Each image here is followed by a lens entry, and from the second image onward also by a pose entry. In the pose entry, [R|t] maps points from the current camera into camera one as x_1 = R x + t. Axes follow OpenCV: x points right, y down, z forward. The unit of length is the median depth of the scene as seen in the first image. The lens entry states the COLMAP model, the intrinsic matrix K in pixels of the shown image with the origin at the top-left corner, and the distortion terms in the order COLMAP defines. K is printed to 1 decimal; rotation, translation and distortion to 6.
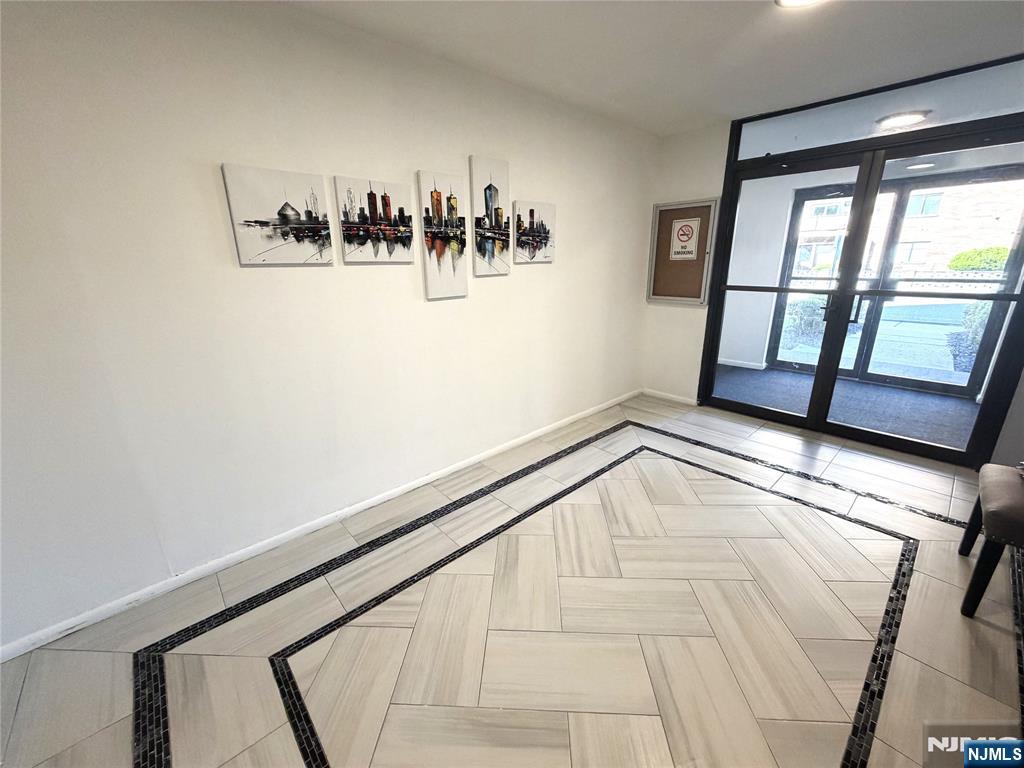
lens RADIAL K [[408.2, 0, 506.5], [0, 408.2, 383.5], [0, 0, 1]] dist [0.000814, -0.000139]
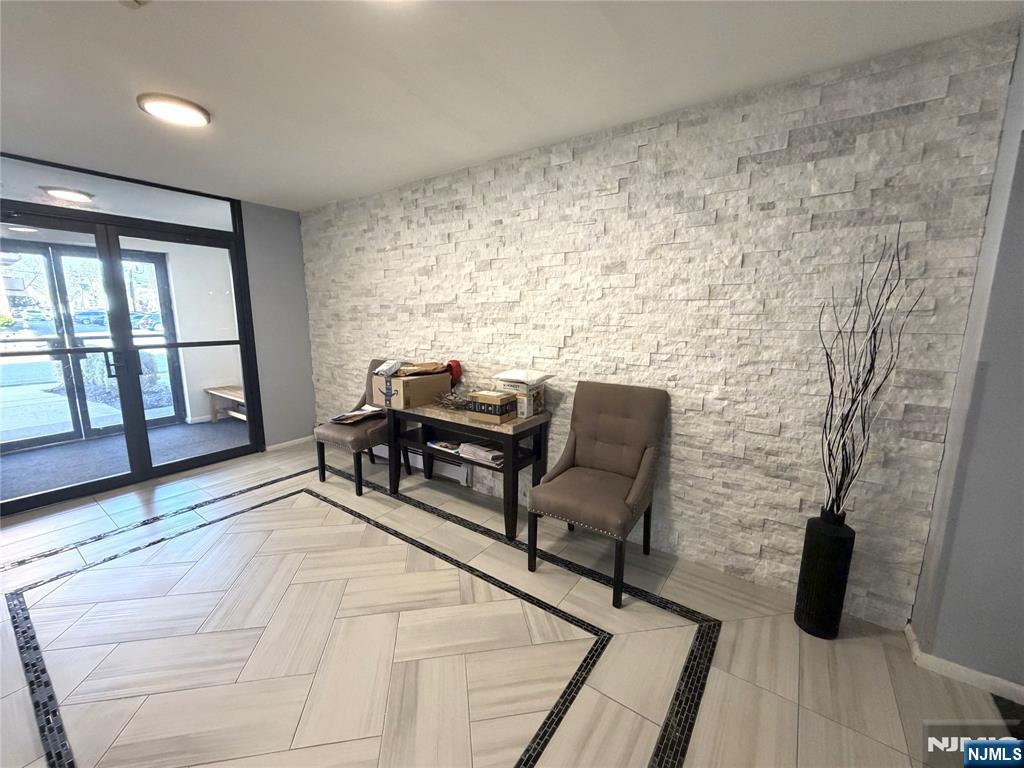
lens RADIAL K [[408.2, 0, 509.4], [0, 408.2, 382.4], [0, 0, 1]] dist [0.000814, -0.000139]
pose [[-0.217796, -0.148546, 0.964624, -0.408935], [0.286180, 0.935187, 0.208628, -0.068685], [-0.933095, 0.321494, -0.161169, 0.235769]]
